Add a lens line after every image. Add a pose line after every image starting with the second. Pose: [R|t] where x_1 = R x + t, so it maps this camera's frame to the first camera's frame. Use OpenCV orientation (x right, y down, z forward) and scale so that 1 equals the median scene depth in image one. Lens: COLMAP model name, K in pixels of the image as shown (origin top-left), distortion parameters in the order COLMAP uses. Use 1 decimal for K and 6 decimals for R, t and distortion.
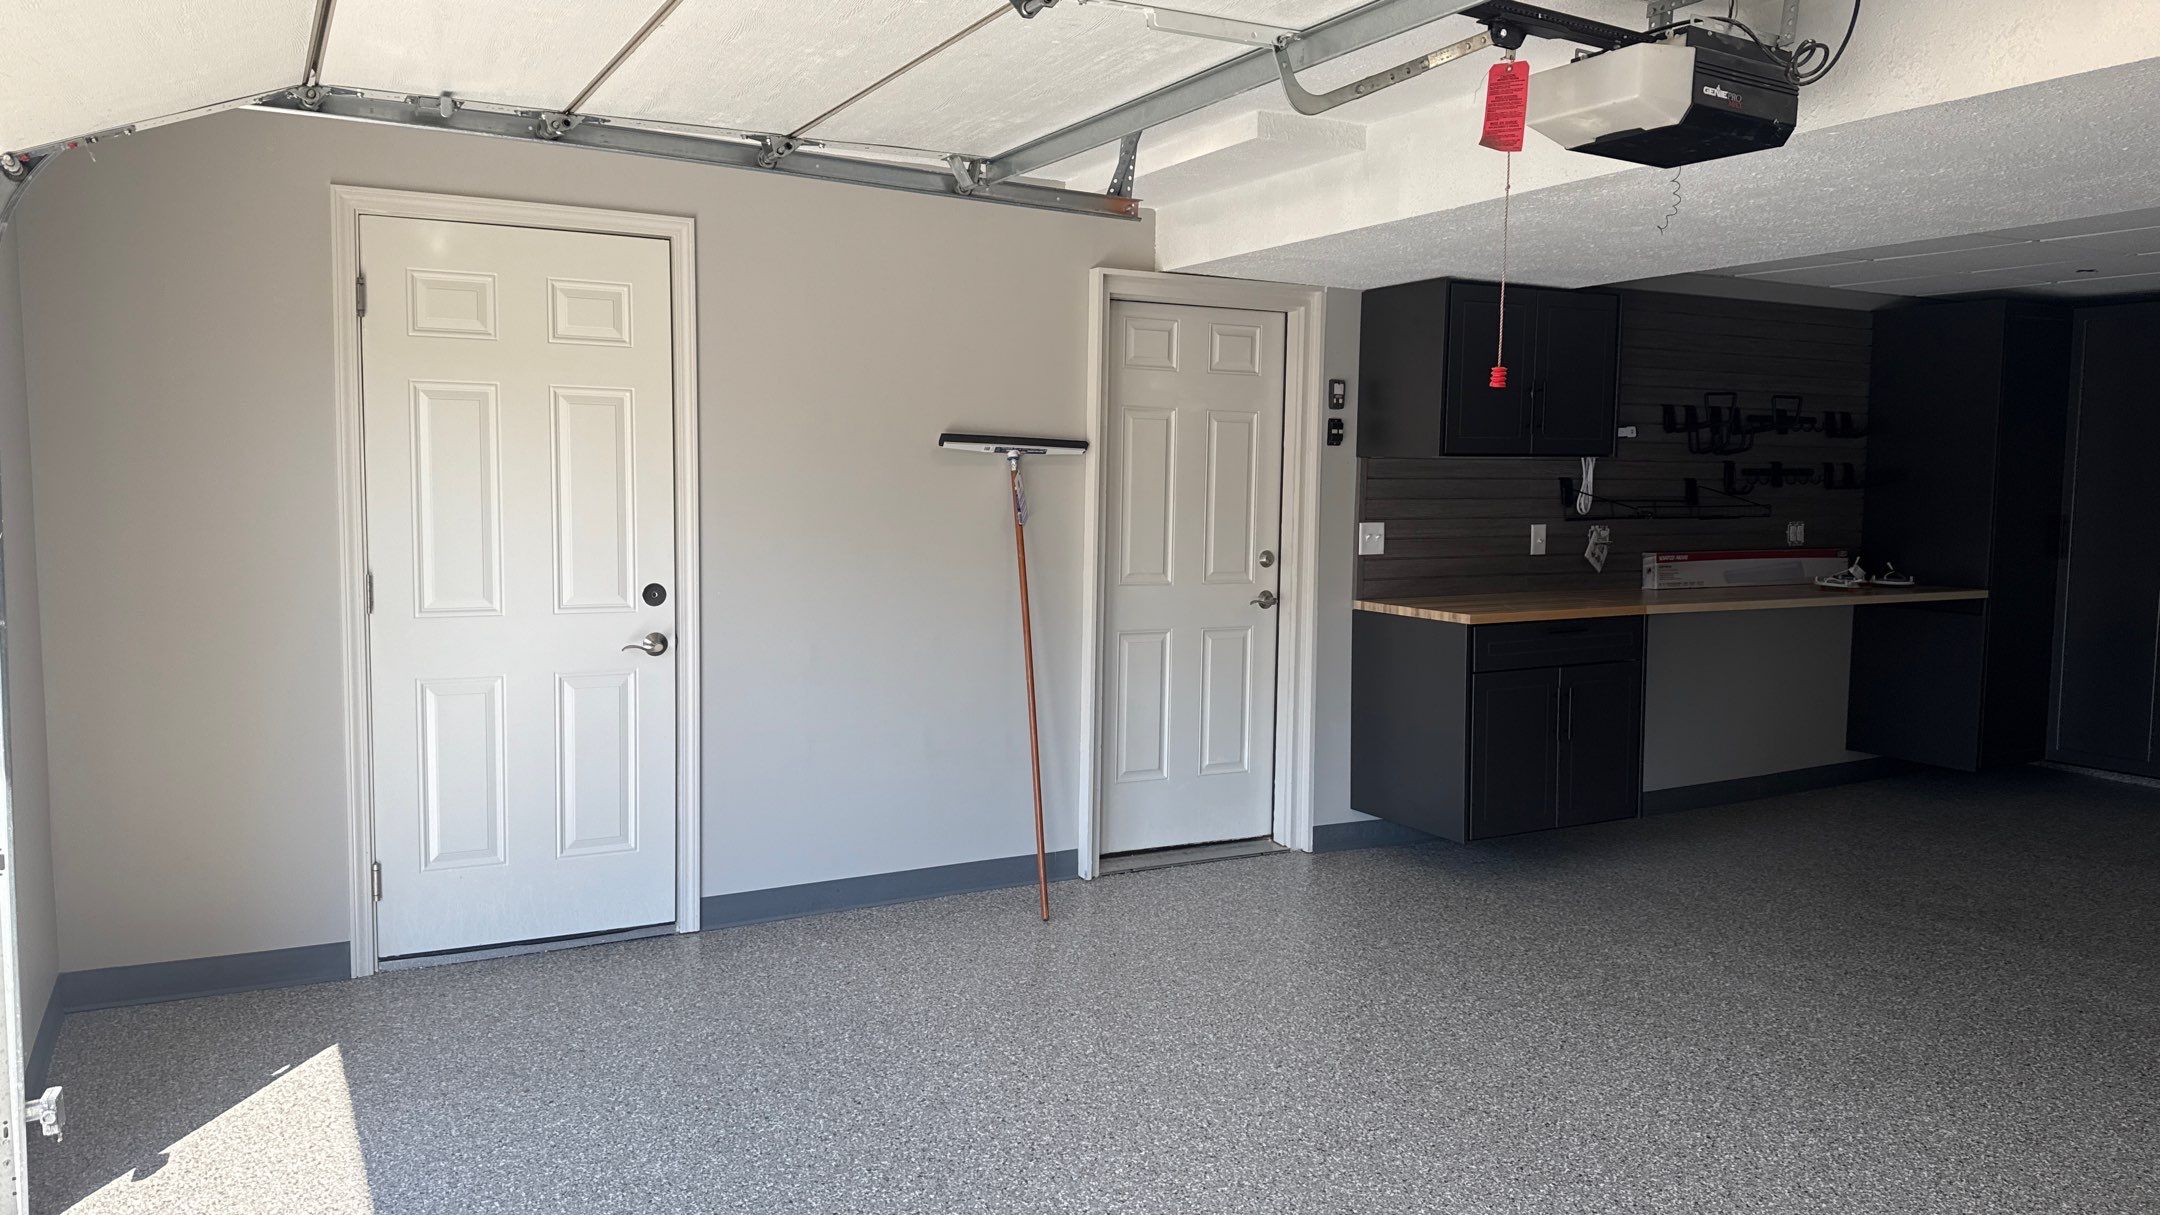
lens RADIAL K [[1475.4, 0, 1052.0], [0, 1475.4, 608.5], [0, 0, 1]] dist [0.000889, -0.020845]
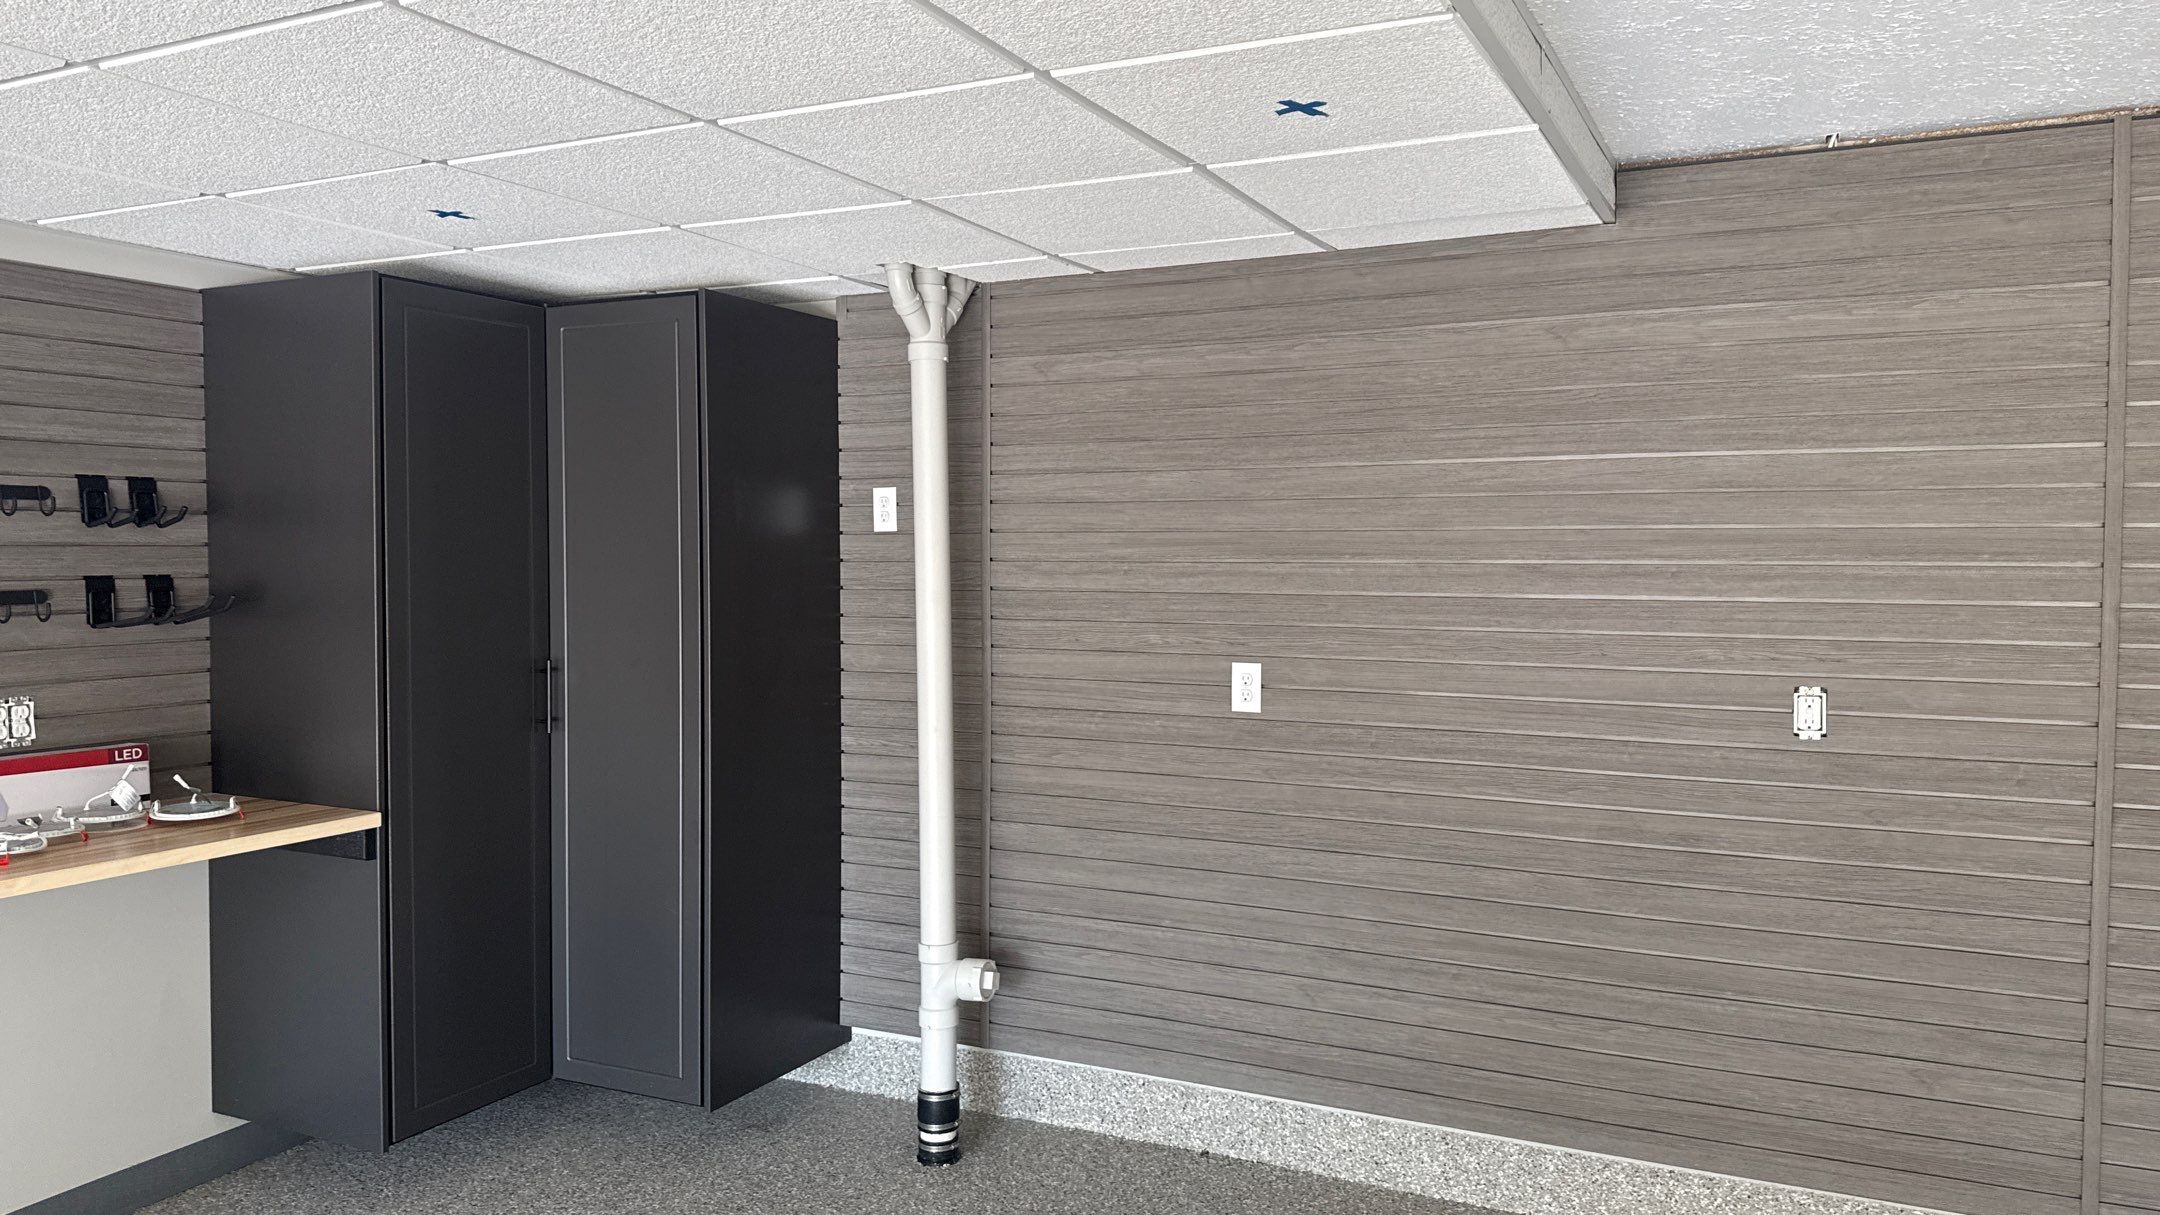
lens RADIAL K [[1475.4, 0, 1052.0], [0, 1475.4, 608.5], [0, 0, 1]] dist [0.000889, -0.020845]
pose [[0.811653, -0.031759, 0.583276, 0.496801], [0.065097, 0.997219, -0.036286, -0.047900], [-0.580501, 0.067421, 0.811463, 0.401114]]
